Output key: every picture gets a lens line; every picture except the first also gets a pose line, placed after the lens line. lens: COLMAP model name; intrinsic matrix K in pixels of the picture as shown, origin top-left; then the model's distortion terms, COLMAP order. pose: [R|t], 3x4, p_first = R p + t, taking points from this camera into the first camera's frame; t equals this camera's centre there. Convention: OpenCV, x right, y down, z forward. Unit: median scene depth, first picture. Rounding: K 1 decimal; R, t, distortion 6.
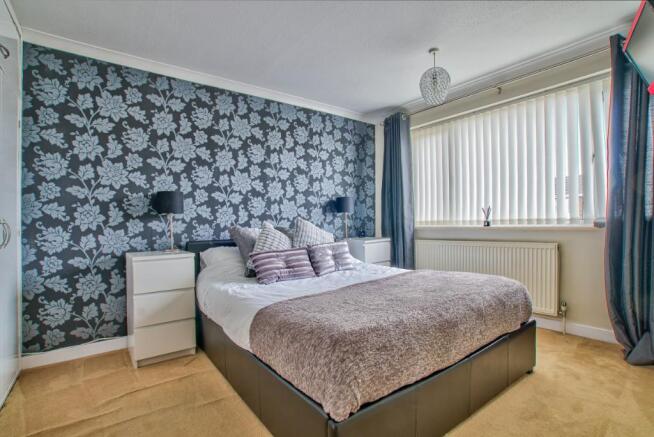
lens RADIAL K [[328.0, 0, 326.1], [0, 328.0, 226.9], [0, 0, 1]] dist [-0.000221, 0.000141]
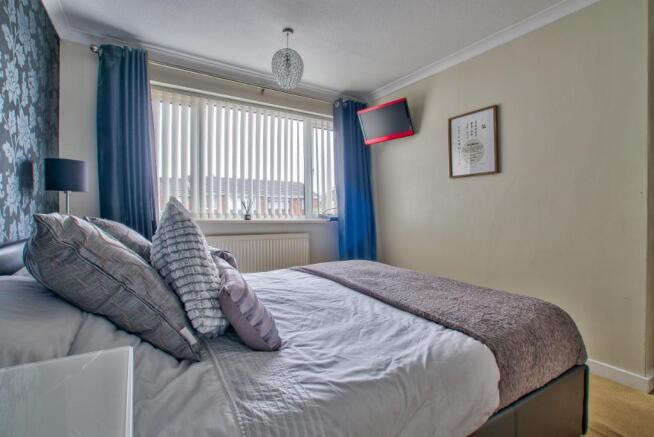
lens RADIAL K [[319.3, 0, 327.0], [0, 319.3, 218.5], [0, 0, 1]] dist [-0.003897, -0.000234]
pose [[0.107041, 0.006079, 0.994236, -0.452643], [0.002815, 0.999975, -0.006417, 0.001258], [-0.994251, 0.003486, 0.107021, 0.647530]]
